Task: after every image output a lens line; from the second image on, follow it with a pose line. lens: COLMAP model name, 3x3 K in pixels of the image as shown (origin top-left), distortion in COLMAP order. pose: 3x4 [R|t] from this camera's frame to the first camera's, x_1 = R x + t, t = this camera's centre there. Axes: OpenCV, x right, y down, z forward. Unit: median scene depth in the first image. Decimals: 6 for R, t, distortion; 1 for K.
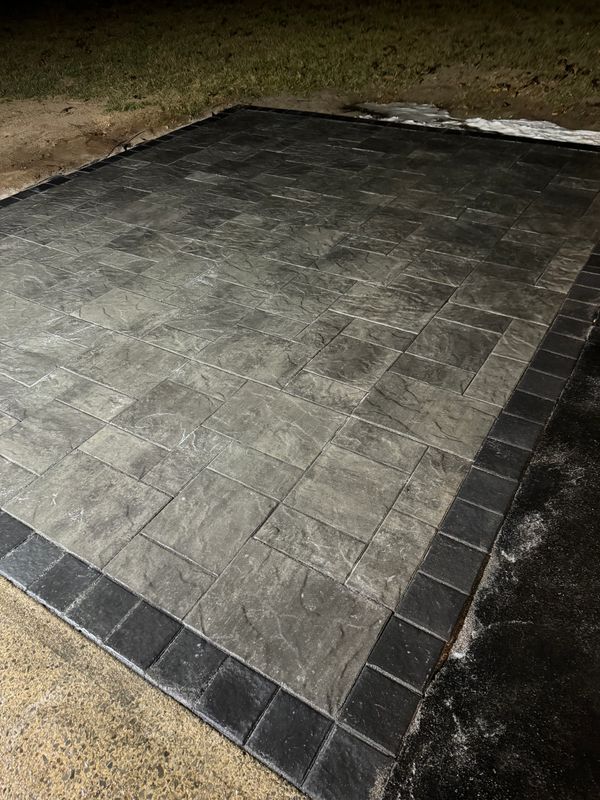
lens RADIAL K [[568.3, 0, 300.0], [0, 568.3, 408.1], [0, 0, 1]] dist [0.083414, -0.123984]
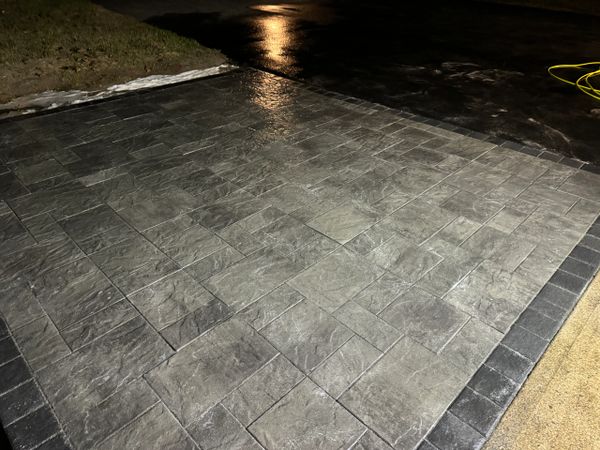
lens RADIAL K [[426.2, 0, 300.0], [0, 426.2, 225.0], [0, 0, 1]] dist [0.083414, -0.123984]
pose [[0.217311, -0.497069, 0.840059, -1.037816], [0.622629, 0.733393, 0.272889, -0.444737], [-0.751737, 0.463743, 0.468864, 0.572287]]
